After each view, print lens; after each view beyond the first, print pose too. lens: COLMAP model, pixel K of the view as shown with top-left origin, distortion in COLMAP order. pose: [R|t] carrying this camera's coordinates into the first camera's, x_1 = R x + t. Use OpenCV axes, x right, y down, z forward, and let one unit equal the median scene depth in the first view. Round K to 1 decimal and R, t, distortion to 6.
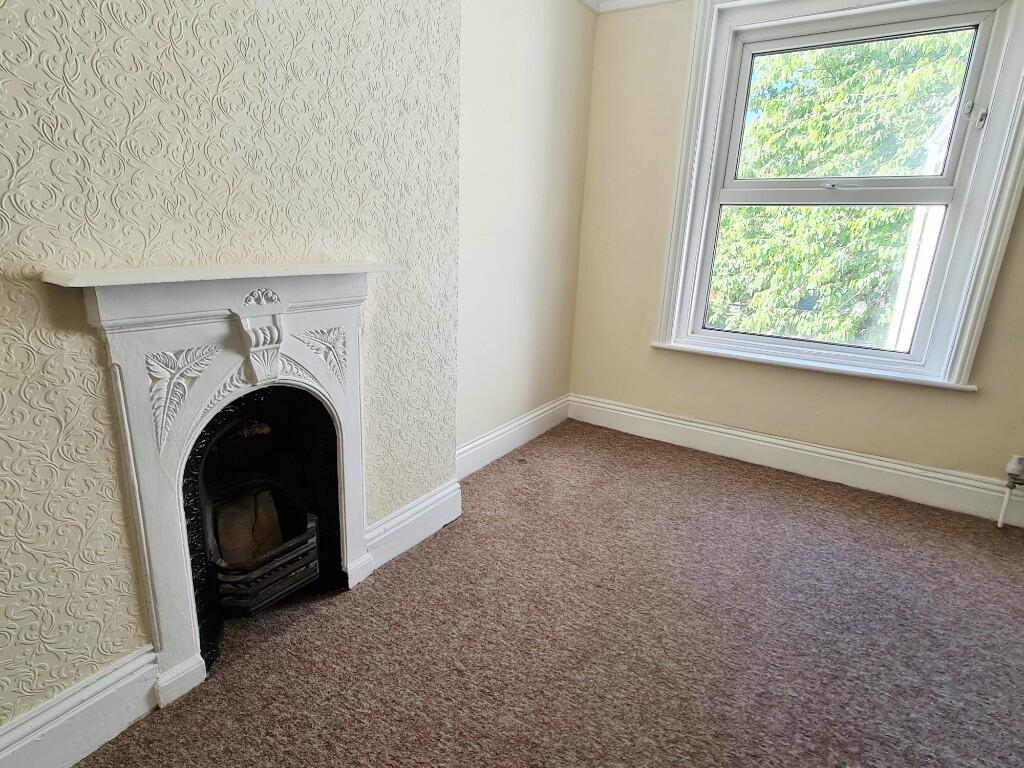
lens RADIAL K [[545.7, 0, 512.0], [0, 545.7, 384.0], [0, 0, 1]] dist [-0.003389, -0.000777]
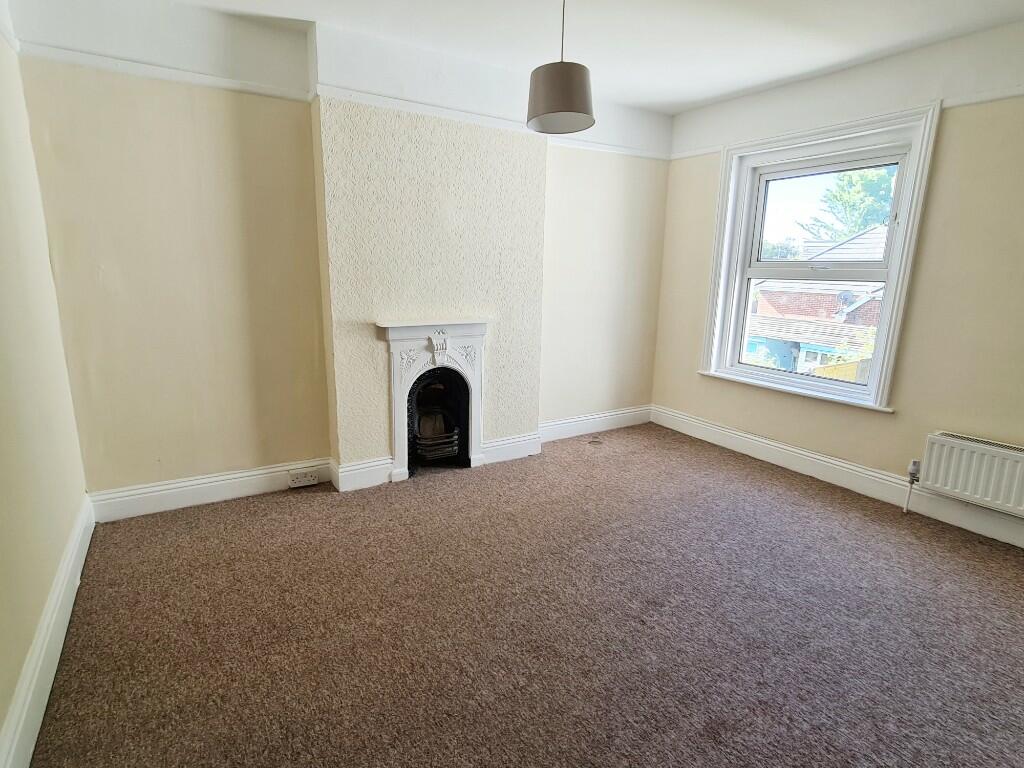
lens RADIAL K [[545.7, 0, 512.0], [0, 545.7, 384.0], [0, 0, 1]] dist [-0.003389, -0.000777]
pose [[0.904410, 0.068349, -0.421154, 0.700352], [-0.098164, 0.993939, -0.049497, 0.133922], [0.415218, 0.086107, 0.905638, -0.872963]]
